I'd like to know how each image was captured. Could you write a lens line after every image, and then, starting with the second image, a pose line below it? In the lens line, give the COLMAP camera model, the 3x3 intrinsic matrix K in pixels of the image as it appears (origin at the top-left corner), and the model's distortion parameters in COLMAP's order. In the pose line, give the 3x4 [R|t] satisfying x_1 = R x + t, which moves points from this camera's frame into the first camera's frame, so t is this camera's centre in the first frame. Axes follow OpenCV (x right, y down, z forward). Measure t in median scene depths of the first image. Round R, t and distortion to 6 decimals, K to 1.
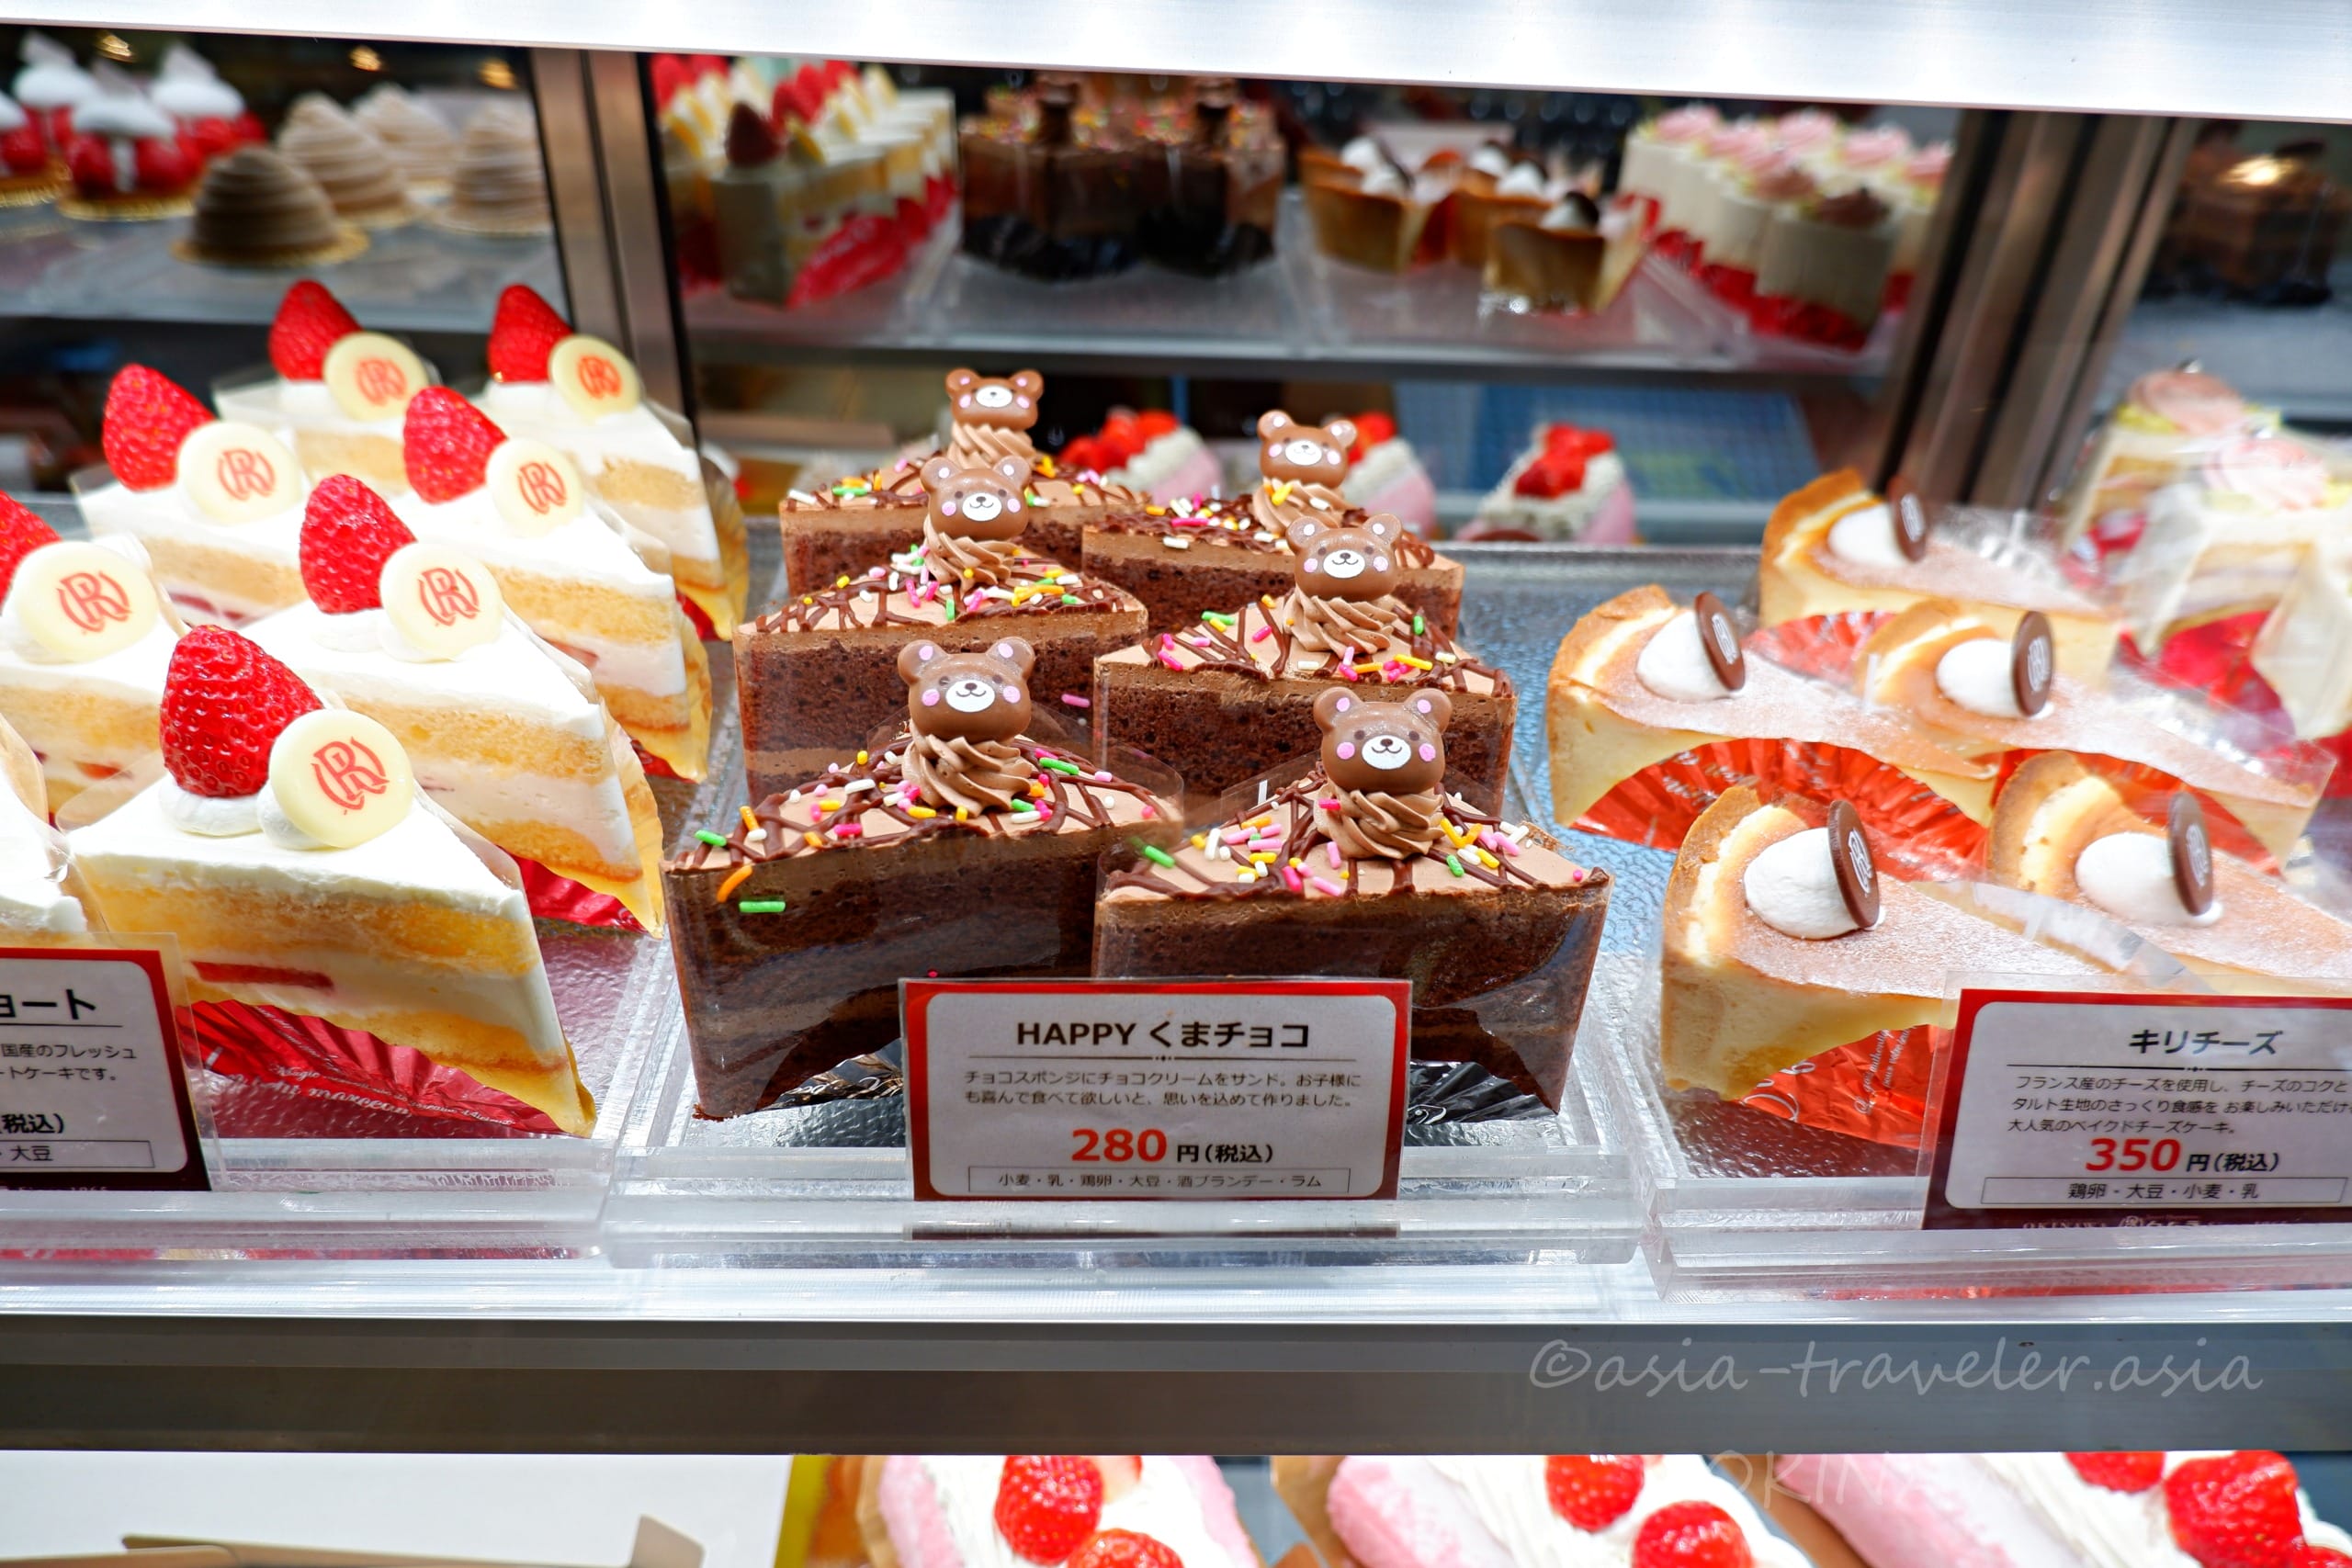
lens RADIAL K [[1526.6, 0, 1176.0], [0, 1526.6, 784.0], [0, 0, 1]] dist [-0.015889, 0.026511]
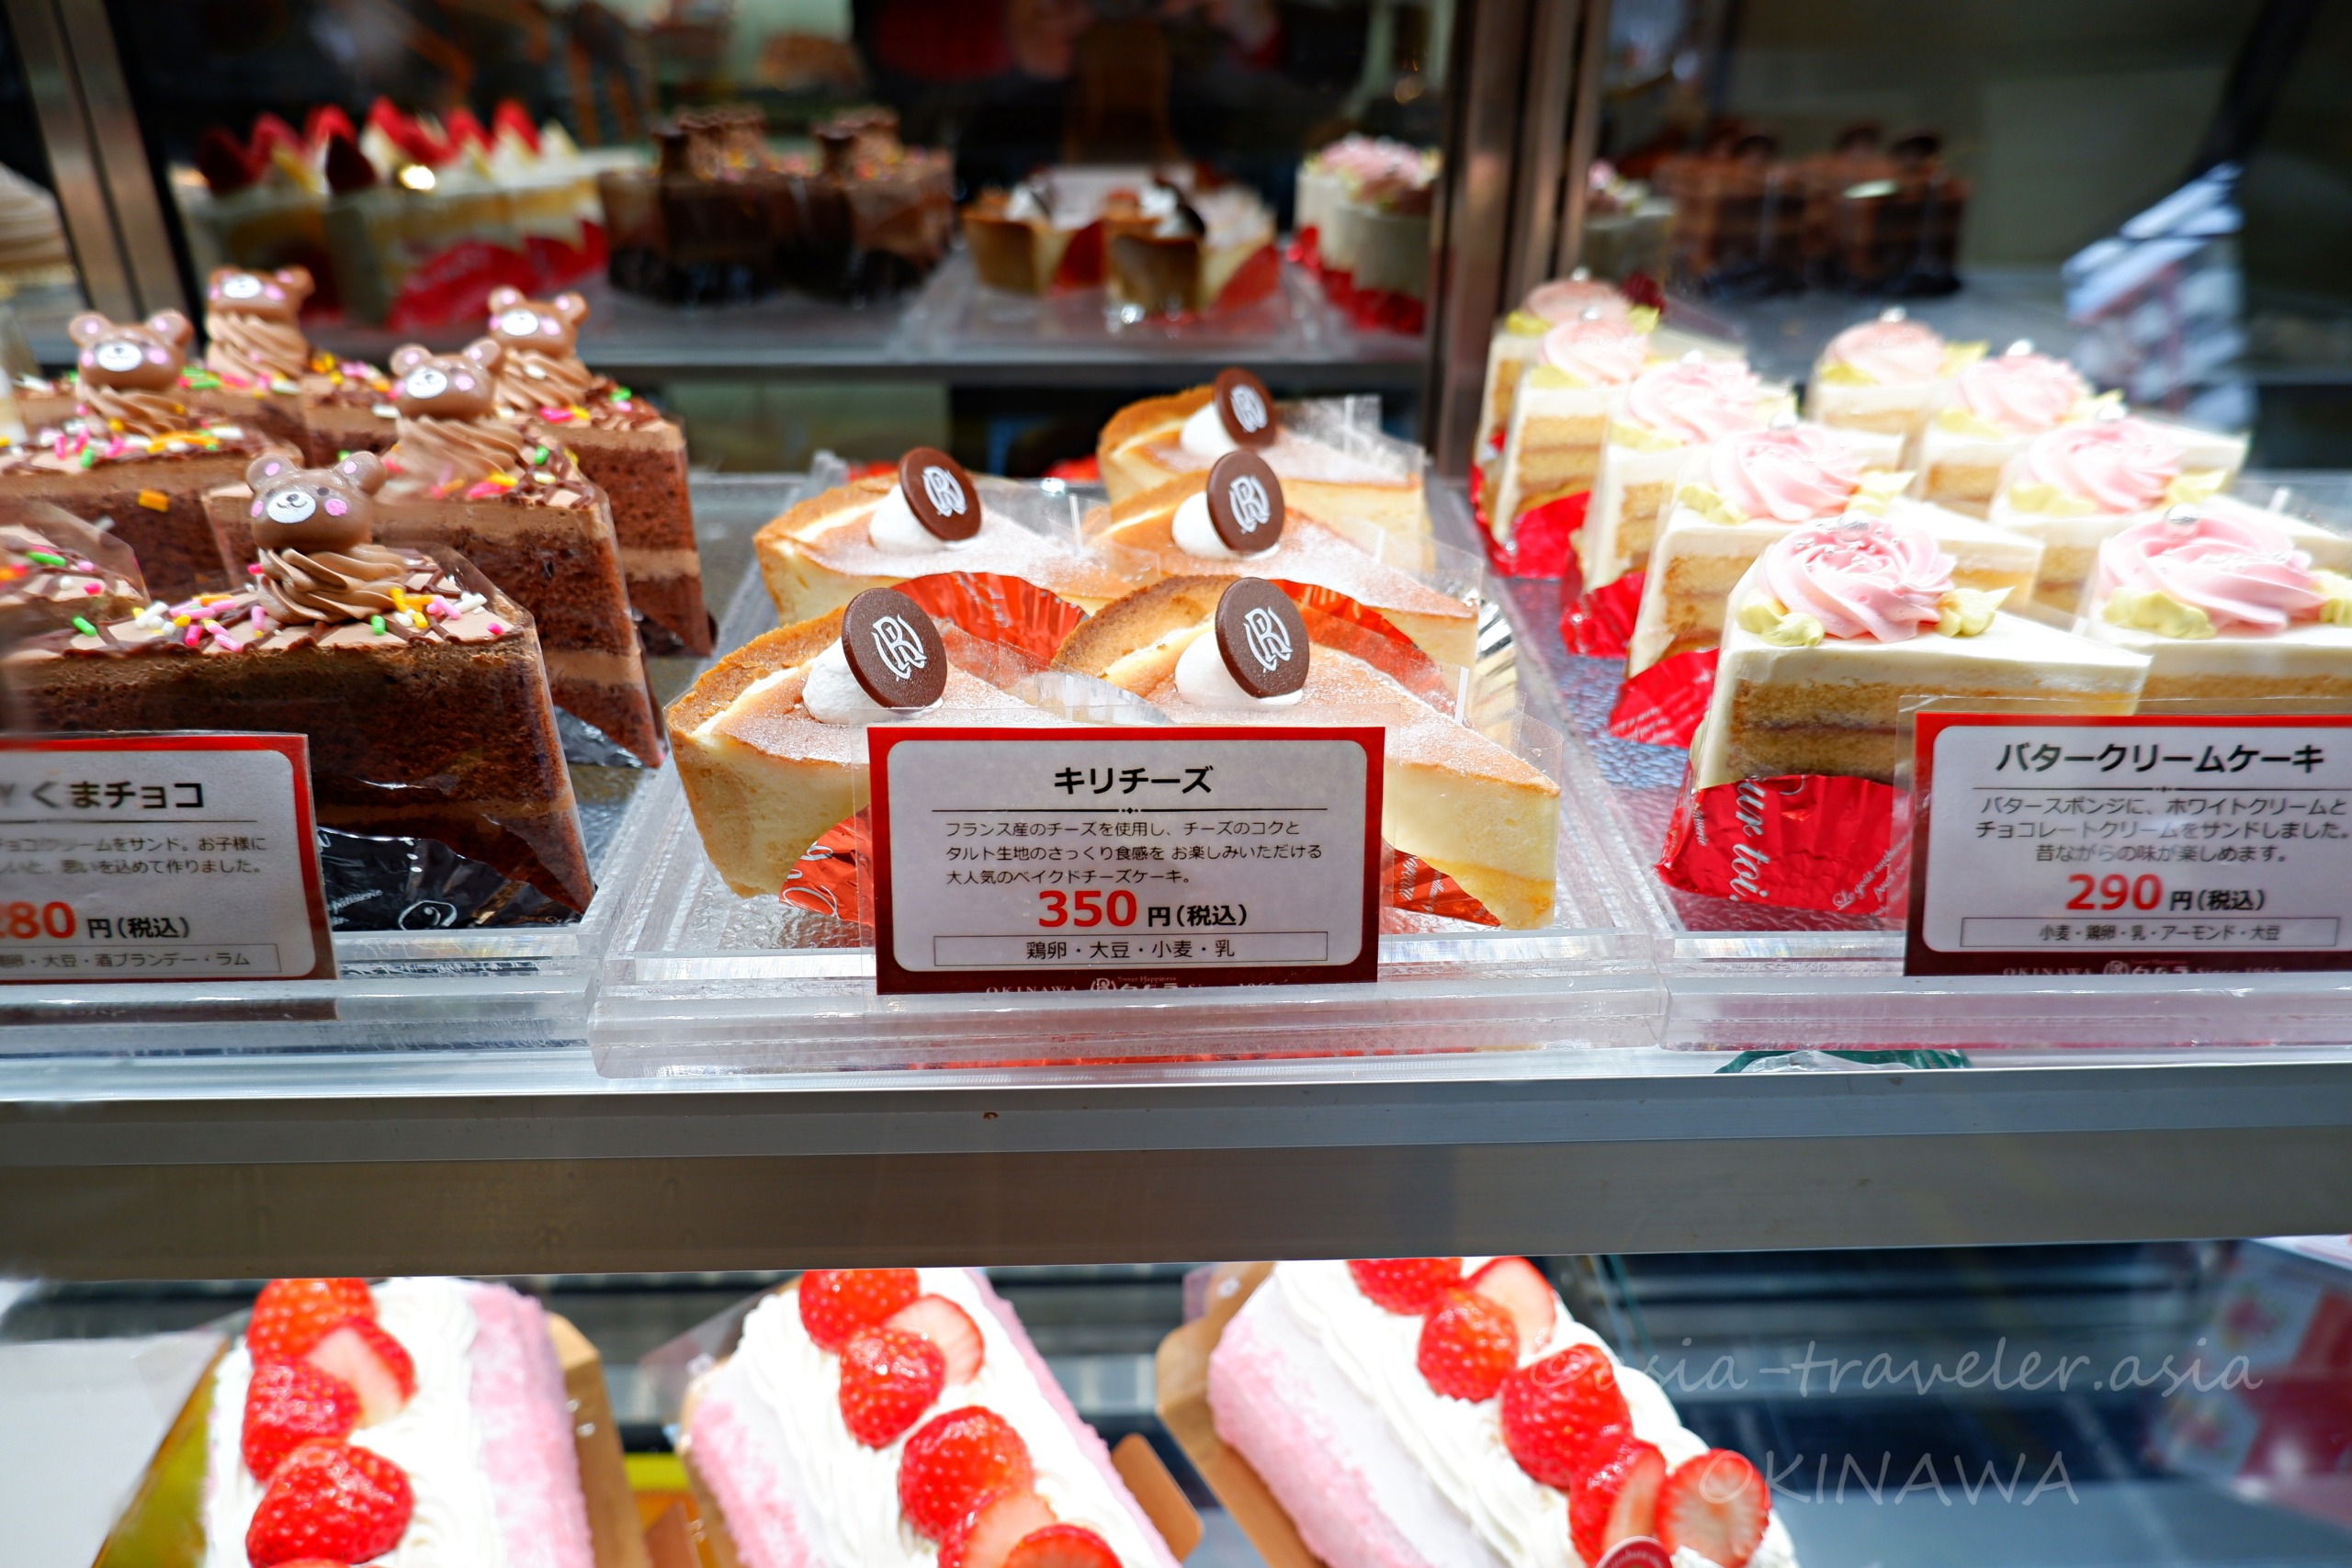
lens RADIAL K [[1526.6, 0, 1176.0], [0, 1526.6, 784.0], [0, 0, 1]] dist [-0.015889, 0.026511]
pose [[0.999535, -0.026315, -0.015390, 0.702476], [0.024729, 0.995129, -0.095432, 0.258924], [0.017826, 0.095007, 0.995317, 0.042947]]
